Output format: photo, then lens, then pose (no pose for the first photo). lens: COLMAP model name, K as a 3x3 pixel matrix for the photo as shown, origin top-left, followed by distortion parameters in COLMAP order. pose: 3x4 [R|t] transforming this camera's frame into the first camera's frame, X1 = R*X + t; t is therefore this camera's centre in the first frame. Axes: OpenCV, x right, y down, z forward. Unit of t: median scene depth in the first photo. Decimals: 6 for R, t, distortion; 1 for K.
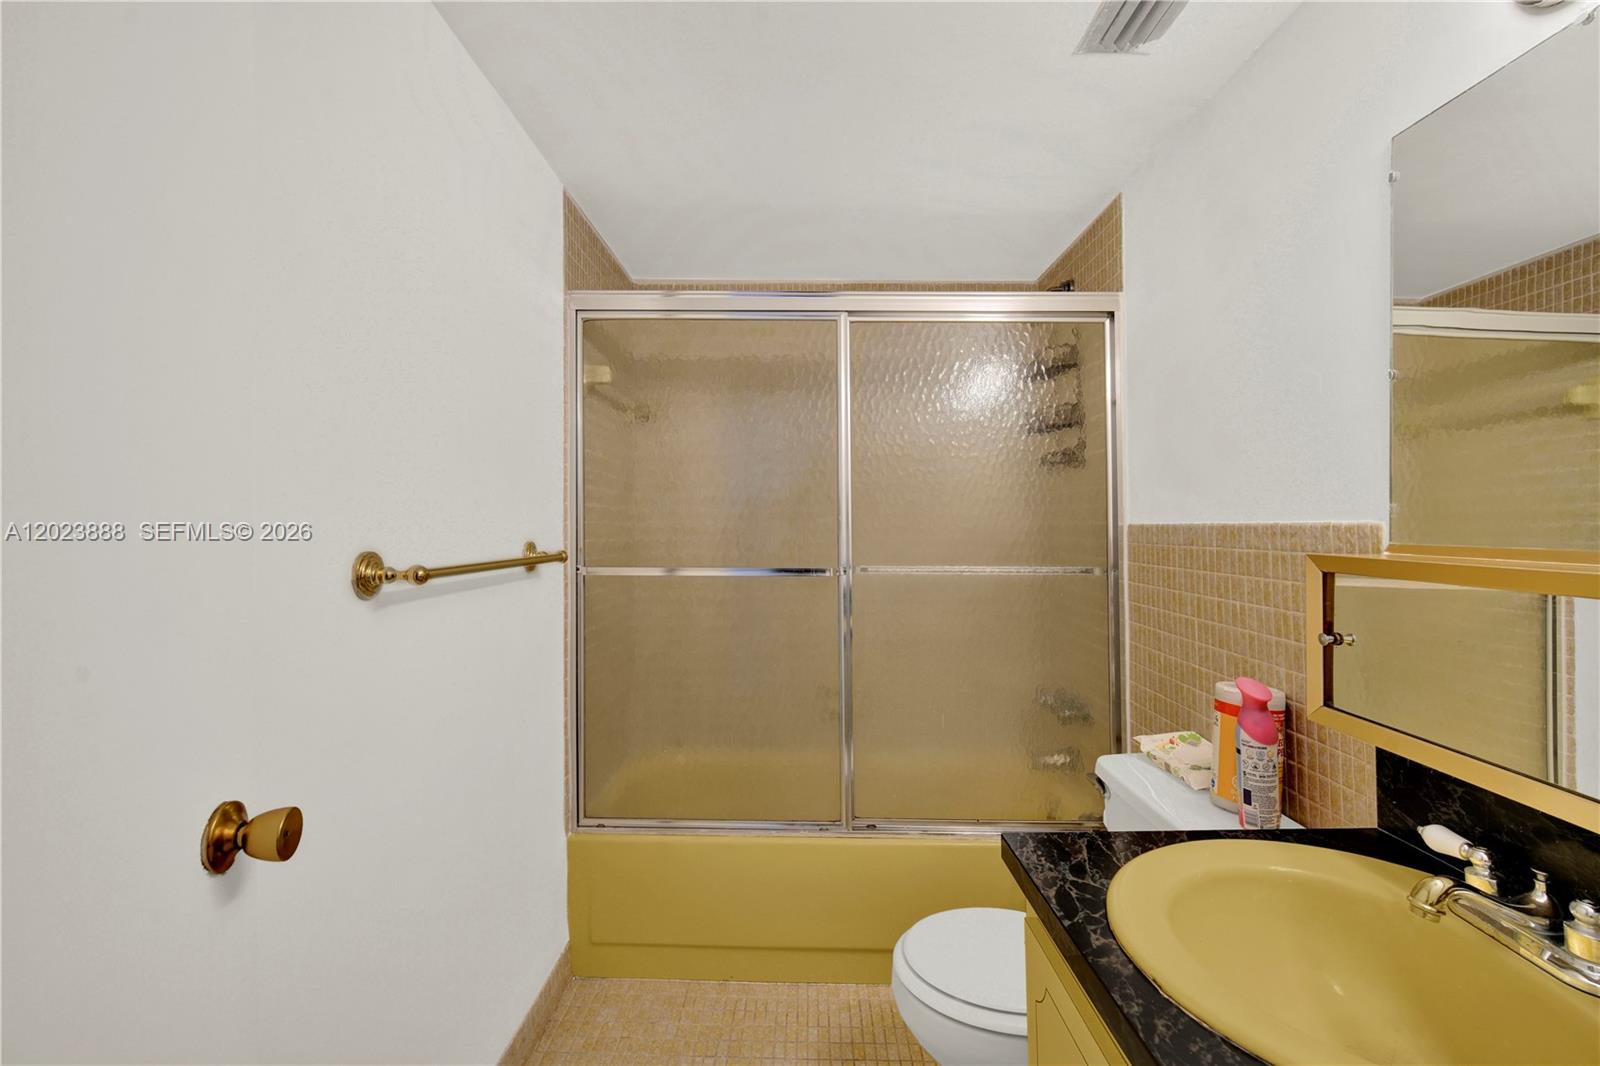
lens RADIAL K [[741.8, 0, 797.4], [0, 741.8, 522.6], [0, 0, 1]] dist [0.000862, 0.016166]
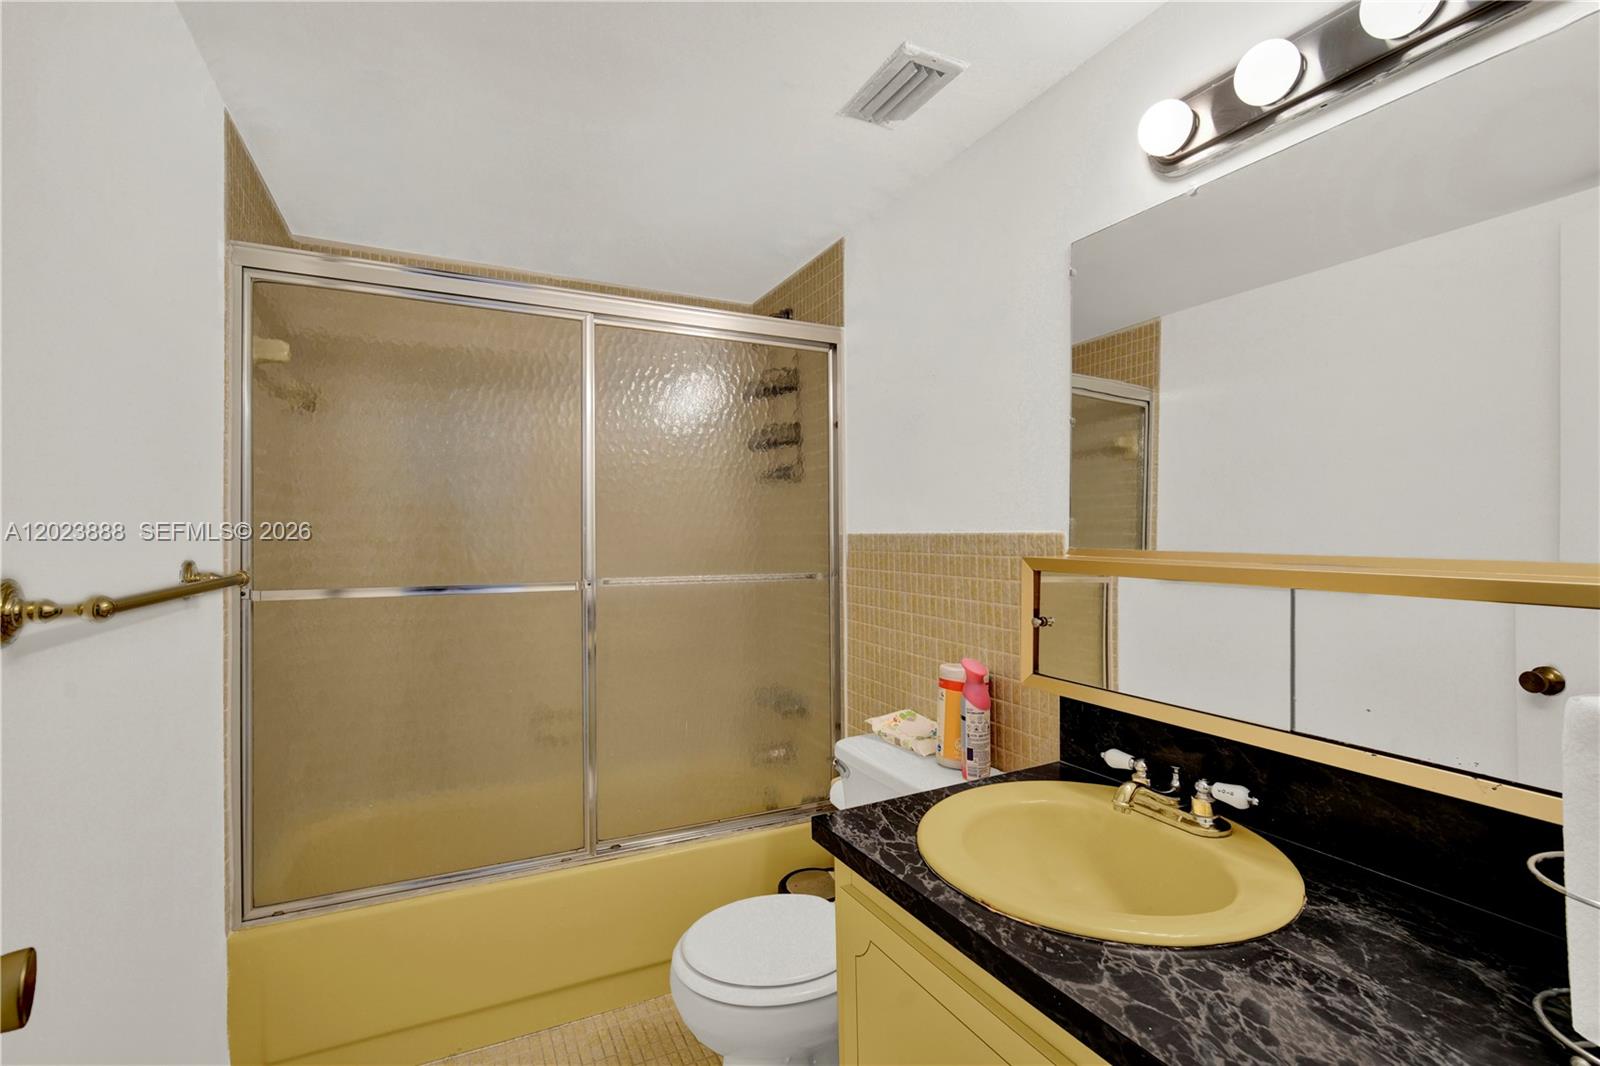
lens RADIAL K [[763.1, 0, 799.1], [0, 763.1, 532.0], [0, 0, 1]] dist [-0.001647, 0.018160]
pose [[0.888143, -0.004047, 0.459550, -0.189701], [0.004109, 0.999991, 0.000865, -0.002456], [-0.459549, 0.001120, 0.888152, 0.004784]]
